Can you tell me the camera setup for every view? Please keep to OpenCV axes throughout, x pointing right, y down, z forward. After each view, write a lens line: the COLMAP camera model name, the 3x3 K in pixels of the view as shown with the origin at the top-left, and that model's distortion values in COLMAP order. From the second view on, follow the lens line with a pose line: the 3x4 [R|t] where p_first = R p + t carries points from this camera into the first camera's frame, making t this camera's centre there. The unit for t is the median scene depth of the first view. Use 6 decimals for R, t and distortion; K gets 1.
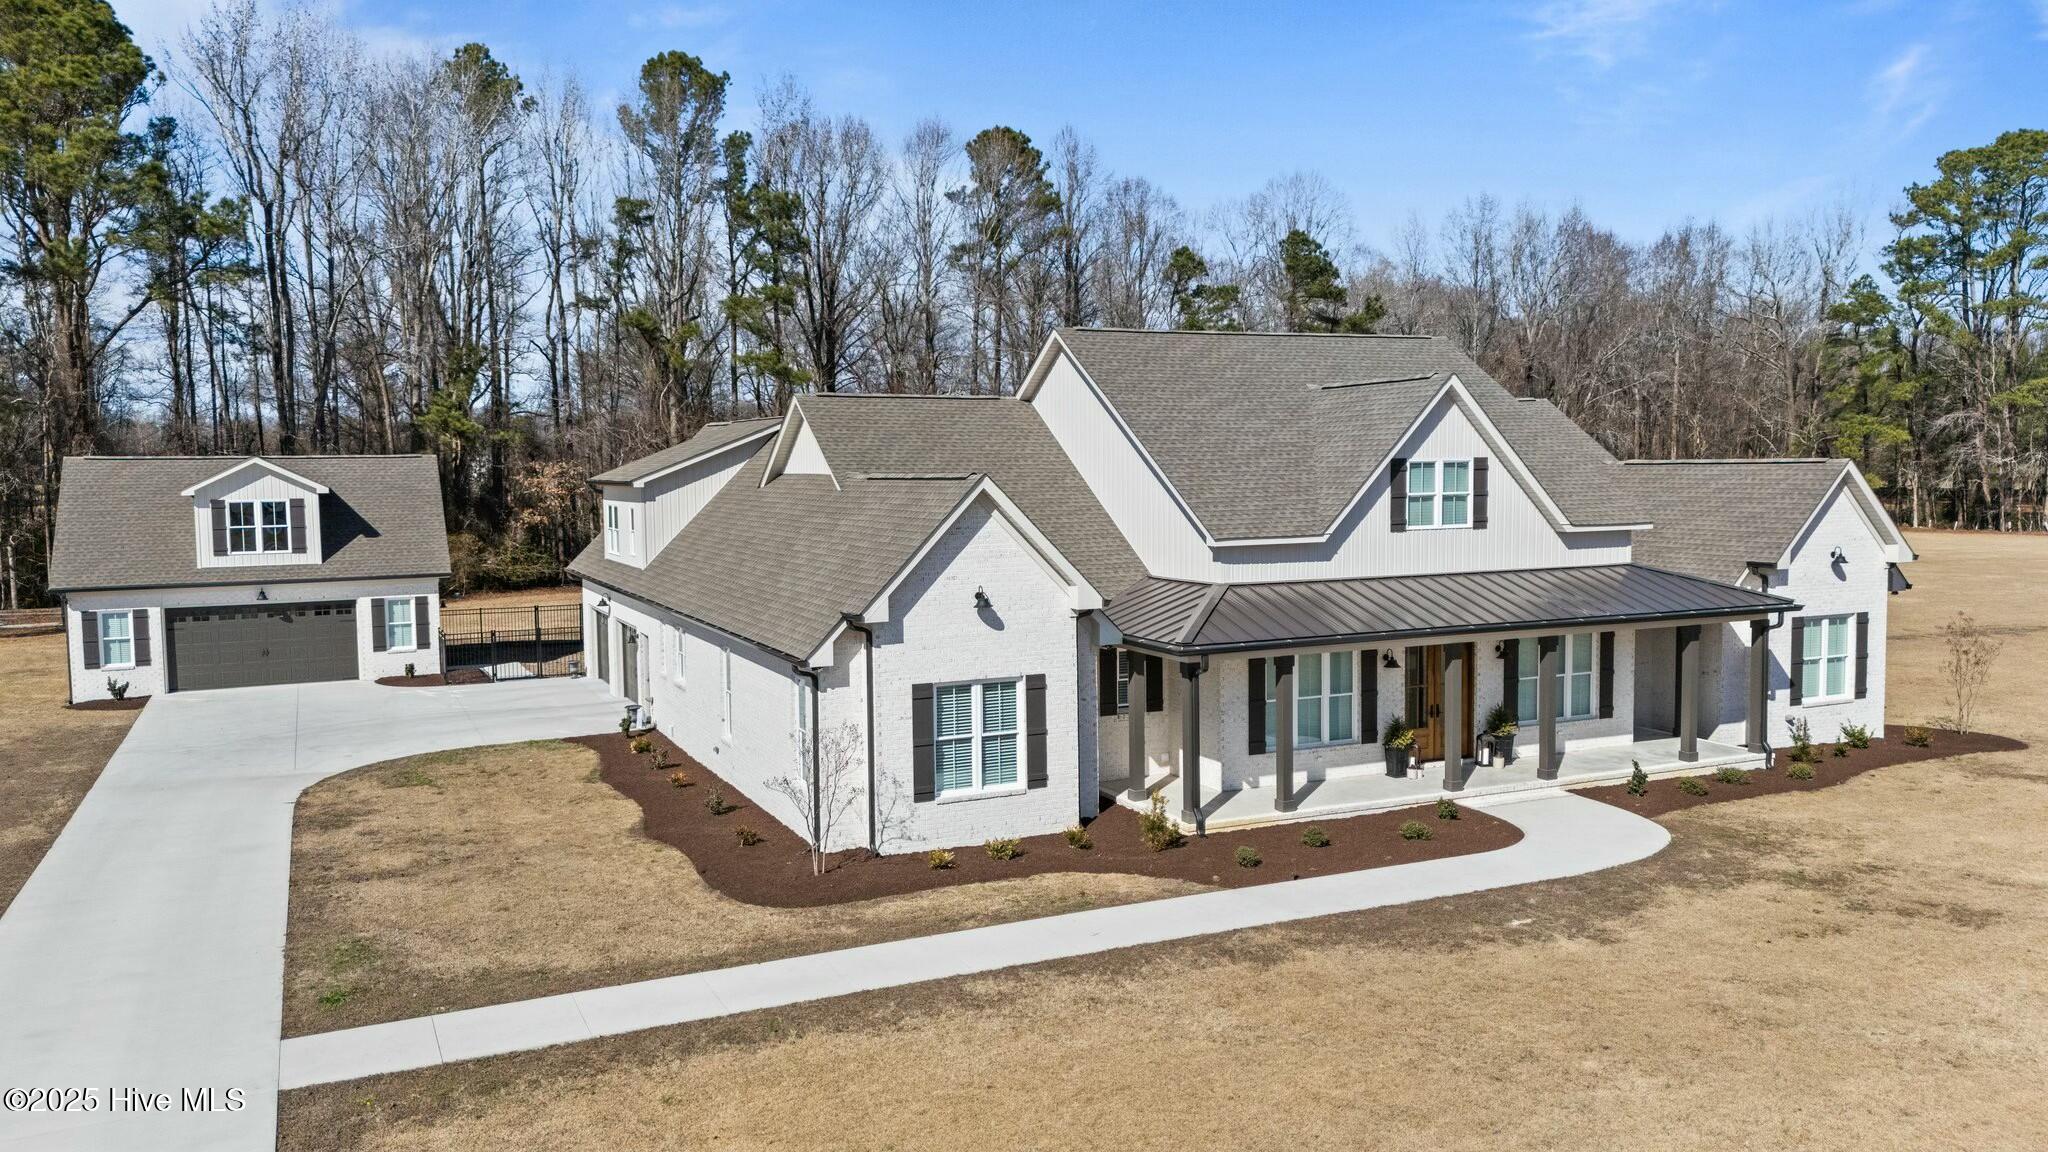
lens RADIAL K [[1519.7, 0, 1015.3], [0, 1519.7, 558.6], [0, 0, 1]] dist [0.045716, -0.014979]
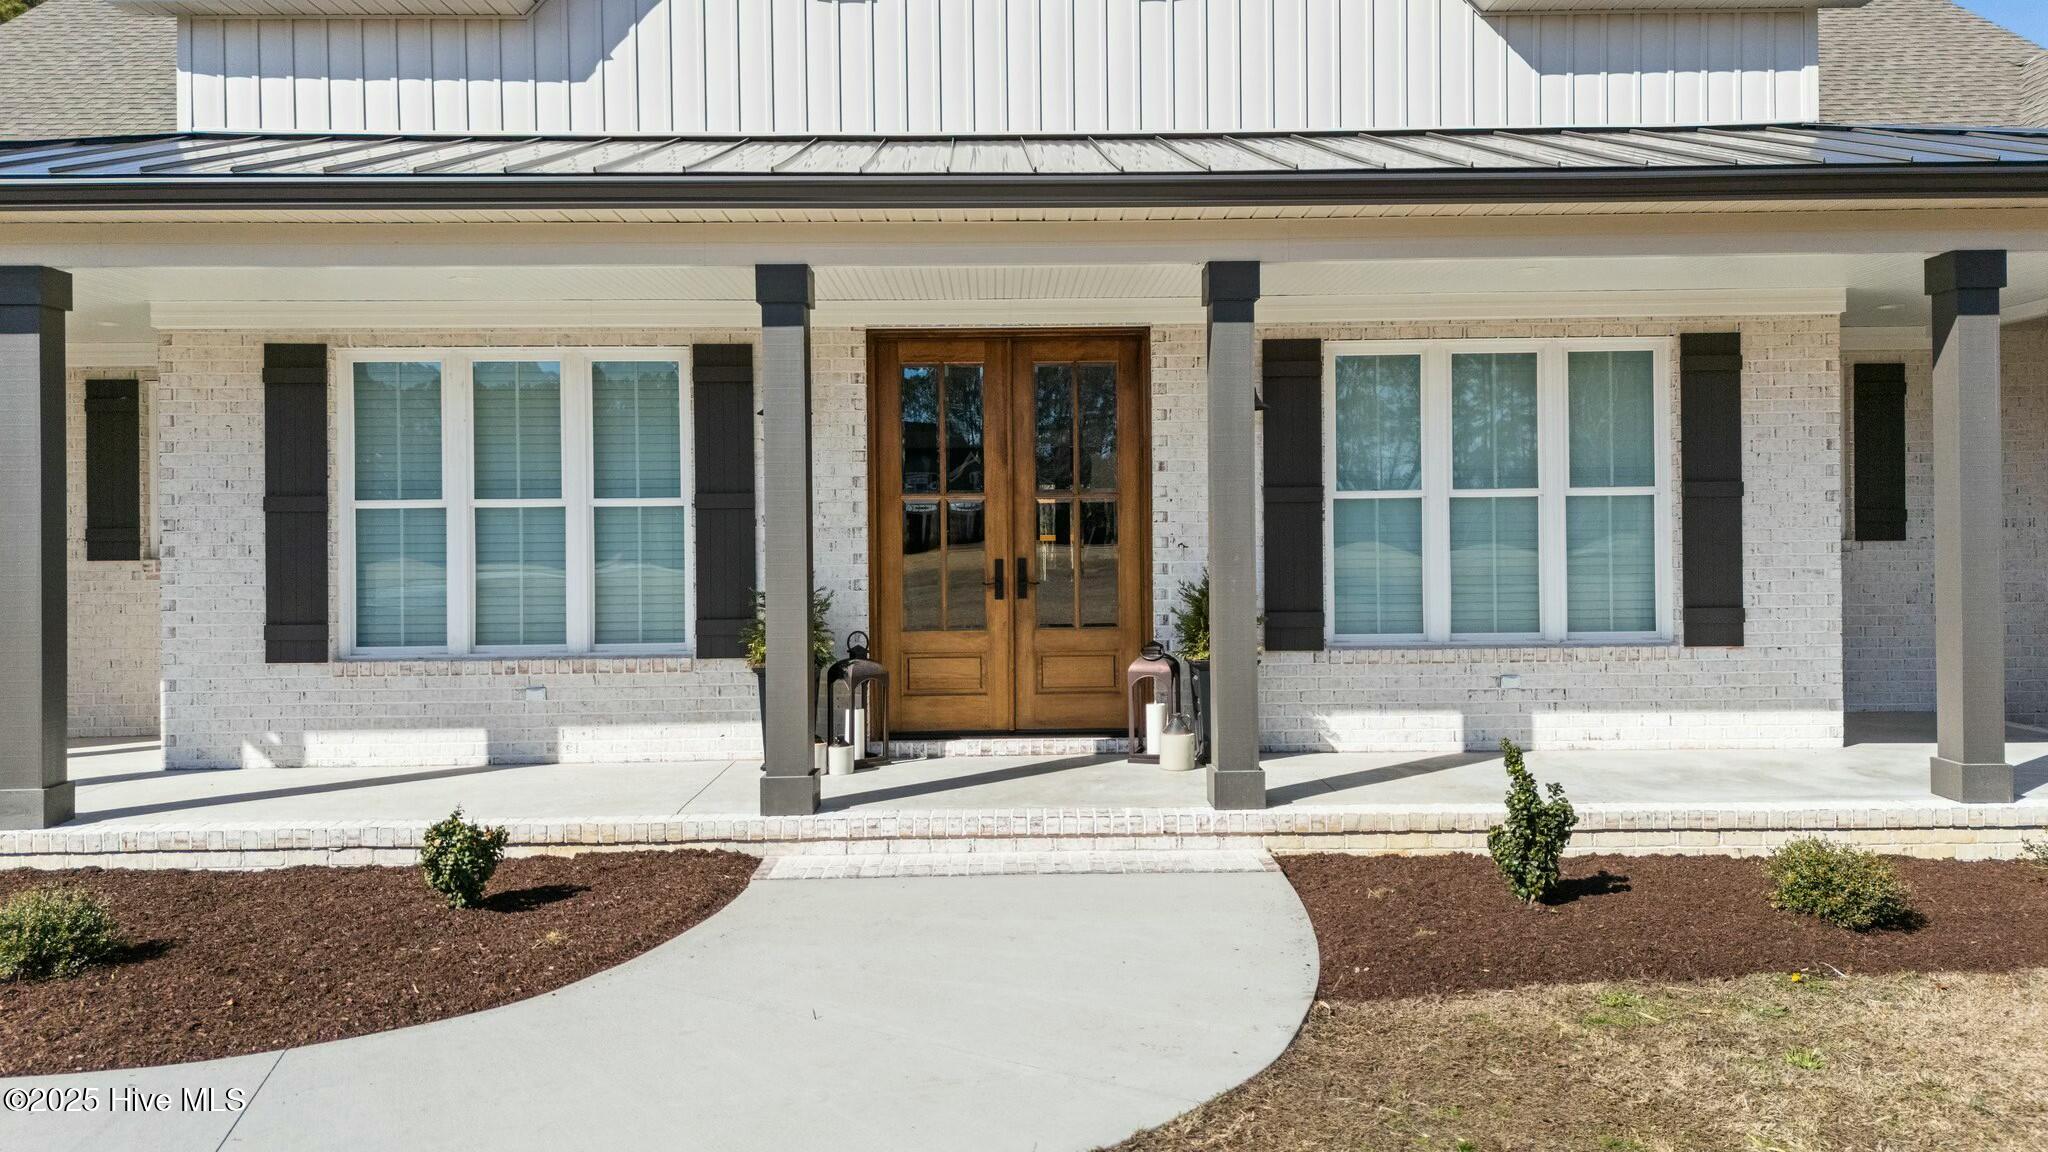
lens RADIAL K [[1446.4, 0, 1021.0], [0, 1446.4, 574.8], [0, 0, 1]] dist [0.029190, -0.004681]
pose [[0.912234, 0.004874, -0.409640, 0.399959], [-0.024809, 0.998751, -0.043366, 0.111176], [0.408917, 0.049723, 0.911216, 0.726941]]
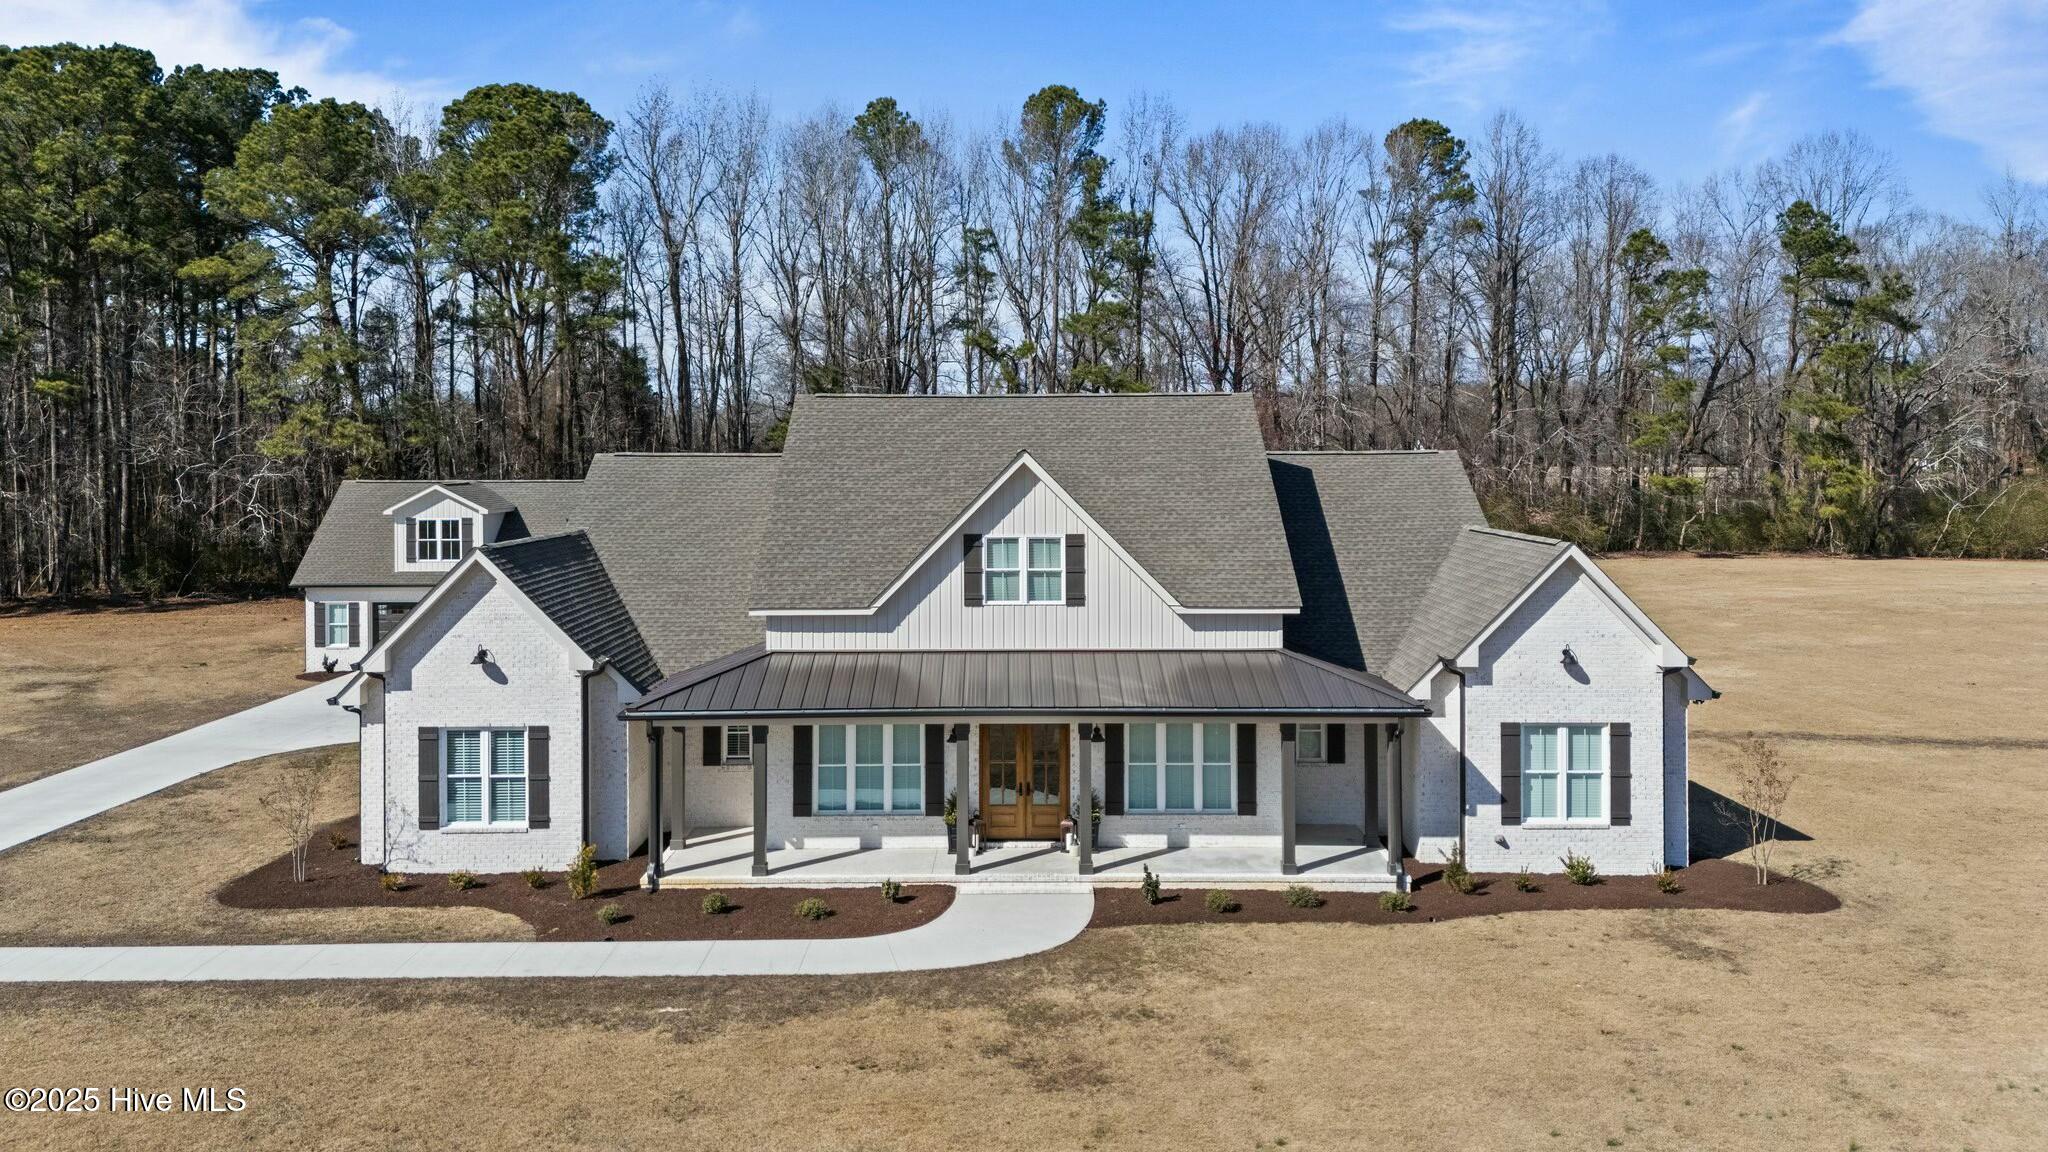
lens RADIAL K [[1545.8, 0, 1022.2], [0, 1545.8, 455.9], [0, 0, 1]] dist [0.047078, -0.031386]
pose [[0.905398, 0.011111, -0.424417, 0.695690], [-0.033488, 0.998412, -0.045301, -0.070414], [0.423240, 0.055228, 0.904333, 0.082598]]
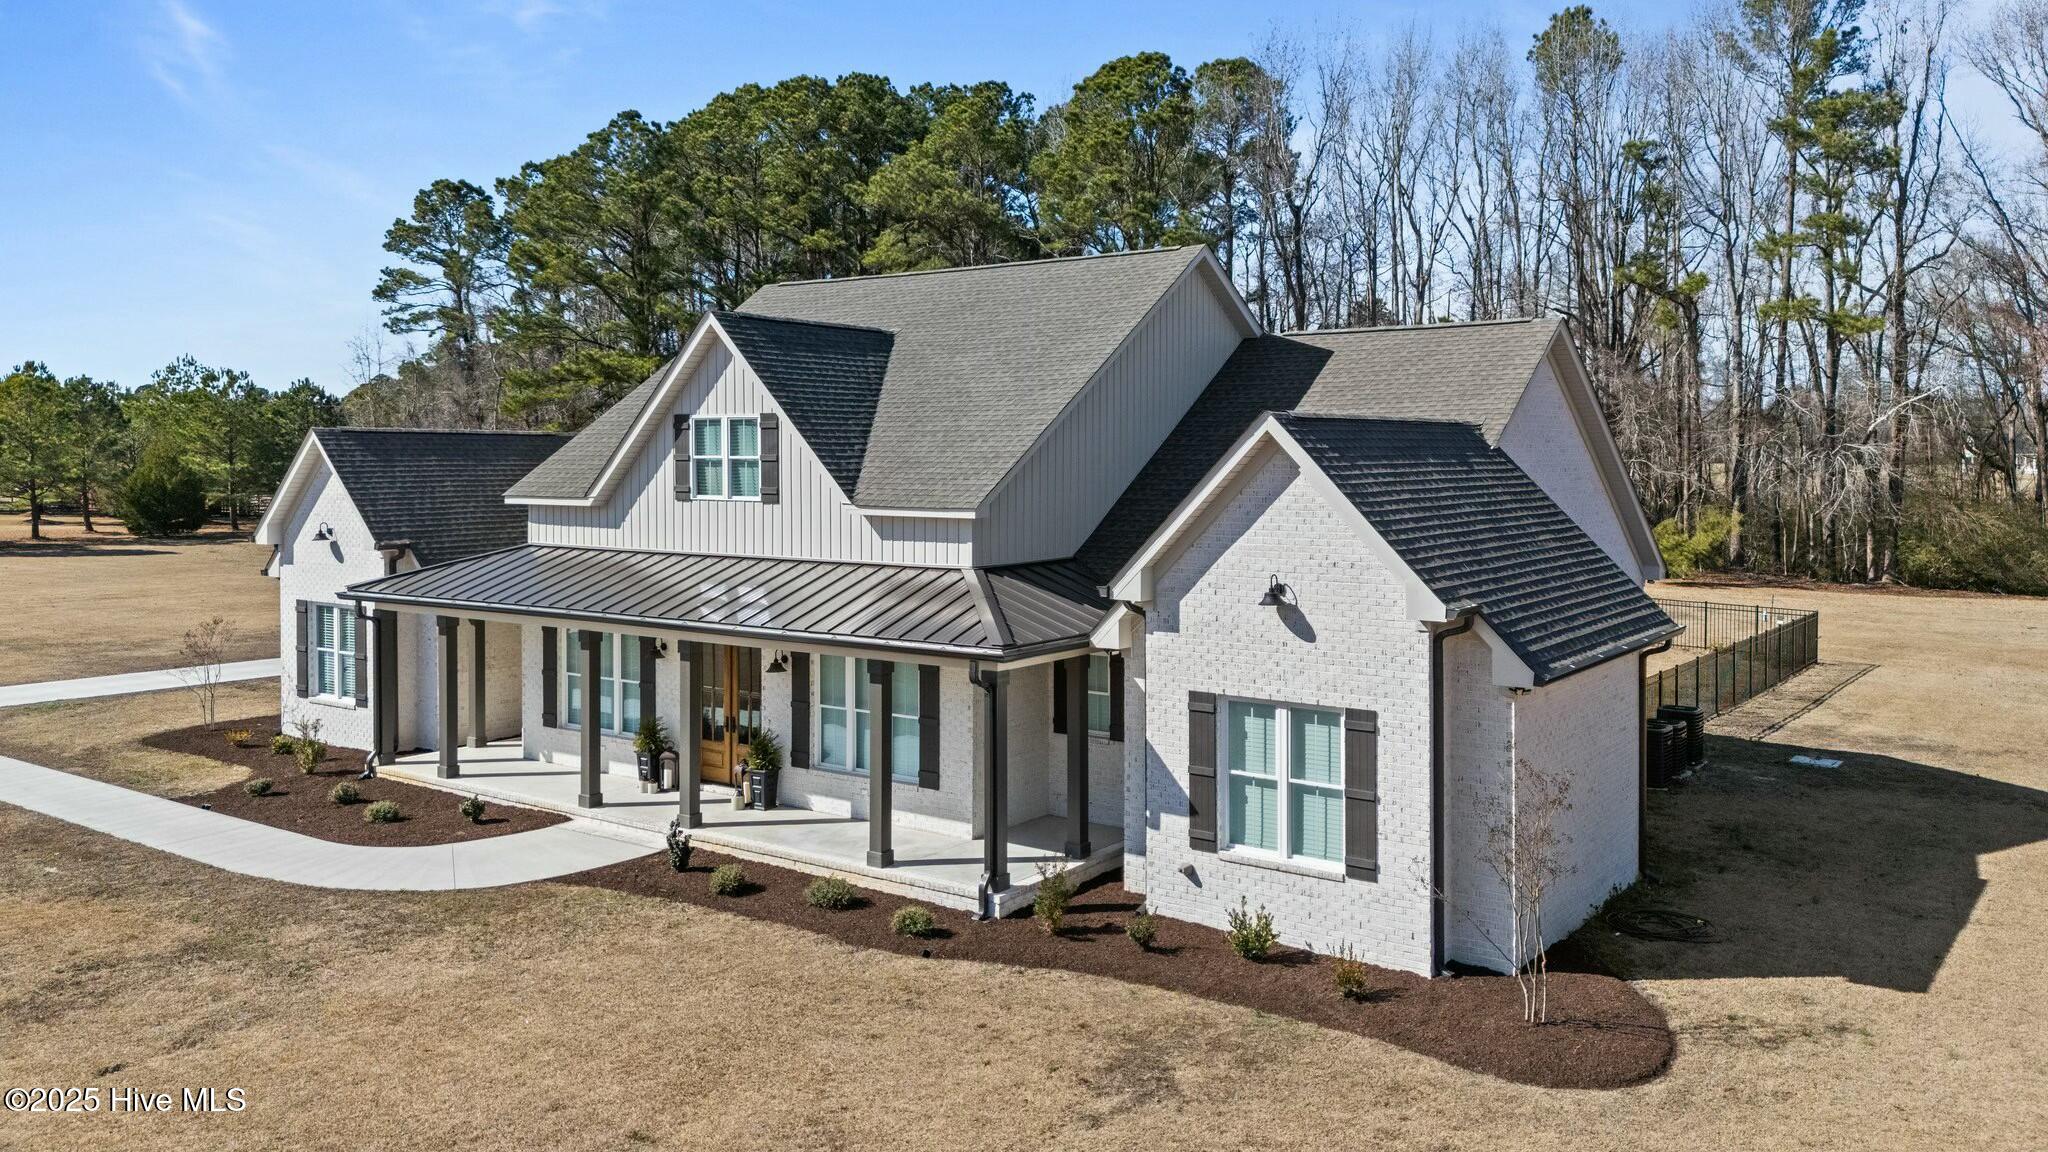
lens RADIAL K [[1545.8, 0, 1043.2], [0, 1545.8, 555.1], [0, 0, 1]] dist [0.047078, -0.031386]
pose [[0.481449, 0.059427, -0.874457, 1.071698], [-0.071662, 0.997027, 0.028301, -0.026319], [0.873539, 0.049040, 0.484277, 0.740832]]
